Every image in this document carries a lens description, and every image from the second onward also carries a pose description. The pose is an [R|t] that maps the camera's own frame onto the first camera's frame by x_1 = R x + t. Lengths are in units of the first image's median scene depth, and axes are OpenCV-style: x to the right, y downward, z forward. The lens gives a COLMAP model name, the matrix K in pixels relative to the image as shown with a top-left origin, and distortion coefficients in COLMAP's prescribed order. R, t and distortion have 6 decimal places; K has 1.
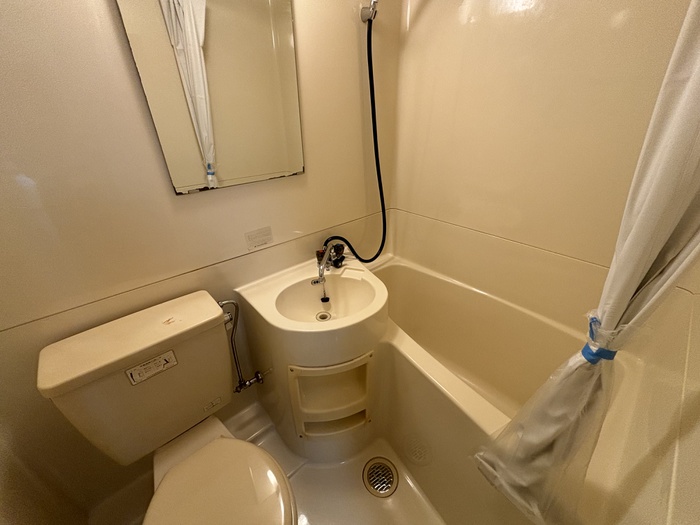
lens RADIAL K [[279.6, 0, 350.0], [0, 279.6, 262.5], [0, 0, 1]] dist [0.000257, 0.000186]
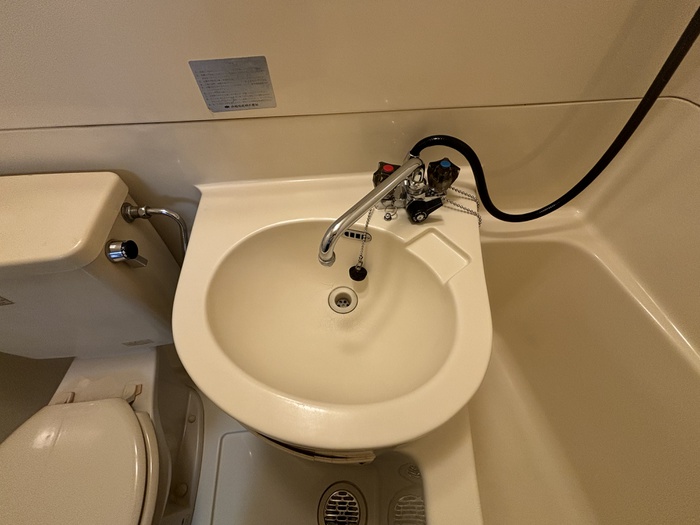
lens RADIAL K [[279.6, 0, 350.0], [0, 279.6, 262.5], [0, 0, 1]] dist [0.000257, 0.000186]
pose [[0.823128, 0.480244, -0.303029, 0.033939], [-0.282152, 0.808989, 0.515681, -0.123559], [0.492800, -0.338971, 0.801403, 0.643106]]
